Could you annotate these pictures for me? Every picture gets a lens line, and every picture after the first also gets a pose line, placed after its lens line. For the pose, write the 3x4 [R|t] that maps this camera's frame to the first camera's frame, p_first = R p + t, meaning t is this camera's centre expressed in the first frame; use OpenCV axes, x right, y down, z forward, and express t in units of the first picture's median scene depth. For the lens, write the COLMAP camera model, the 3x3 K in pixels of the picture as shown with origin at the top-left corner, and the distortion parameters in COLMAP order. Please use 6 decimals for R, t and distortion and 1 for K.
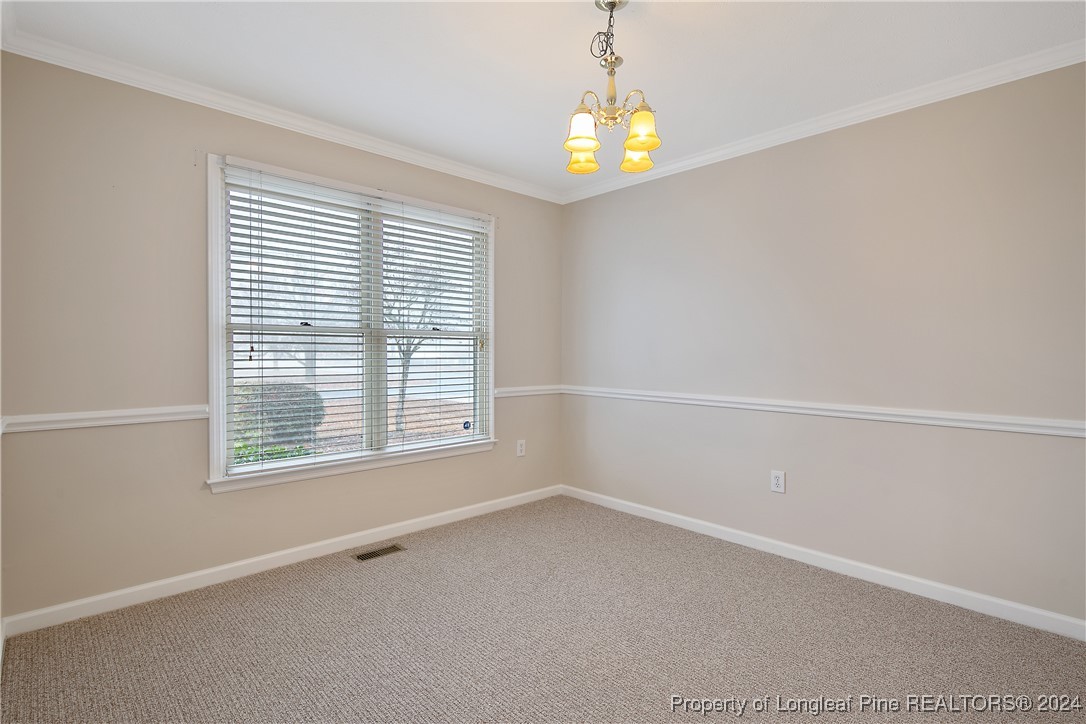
lens RADIAL K [[538.6, 0, 561.2], [0, 538.6, 368.0], [0, 0, 1]] dist [0.001798, -0.000312]
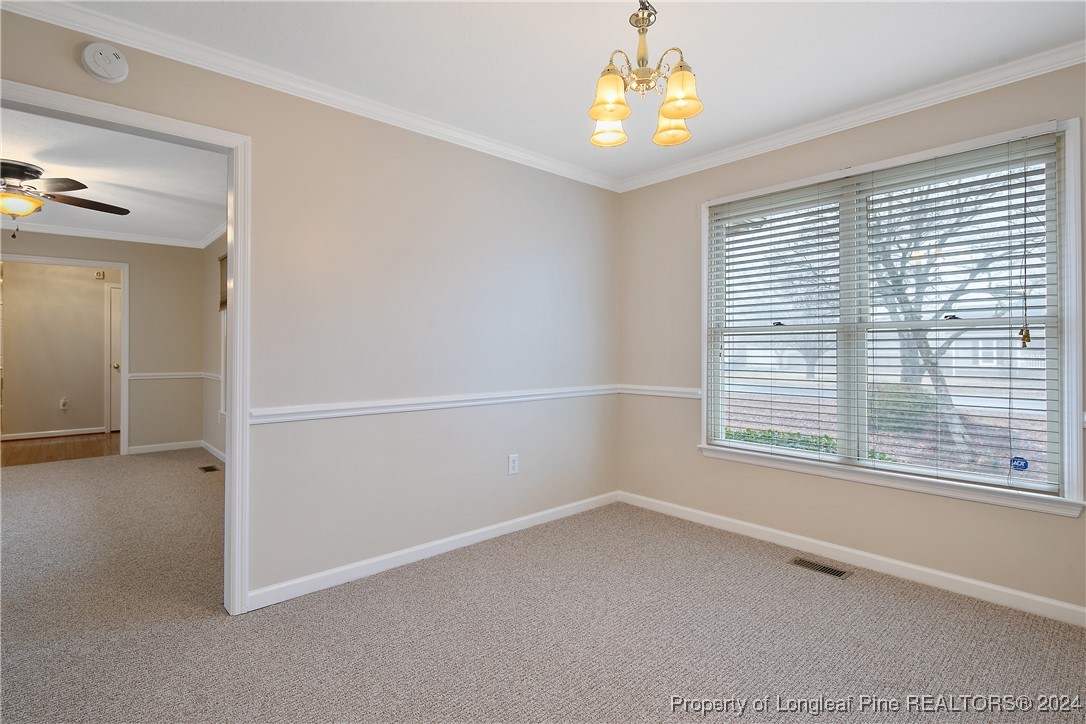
lens RADIAL K [[520.0, 0, 541.6], [0, 520.0, 350.2], [0, 0, 1]] dist [0.002133, -0.005668]
pose [[-0.047931, -0.001443, -0.998850, 0.596471], [-0.027327, 0.999627, -0.000133, -0.015792], [0.998477, 0.027289, -0.047953, 0.586308]]
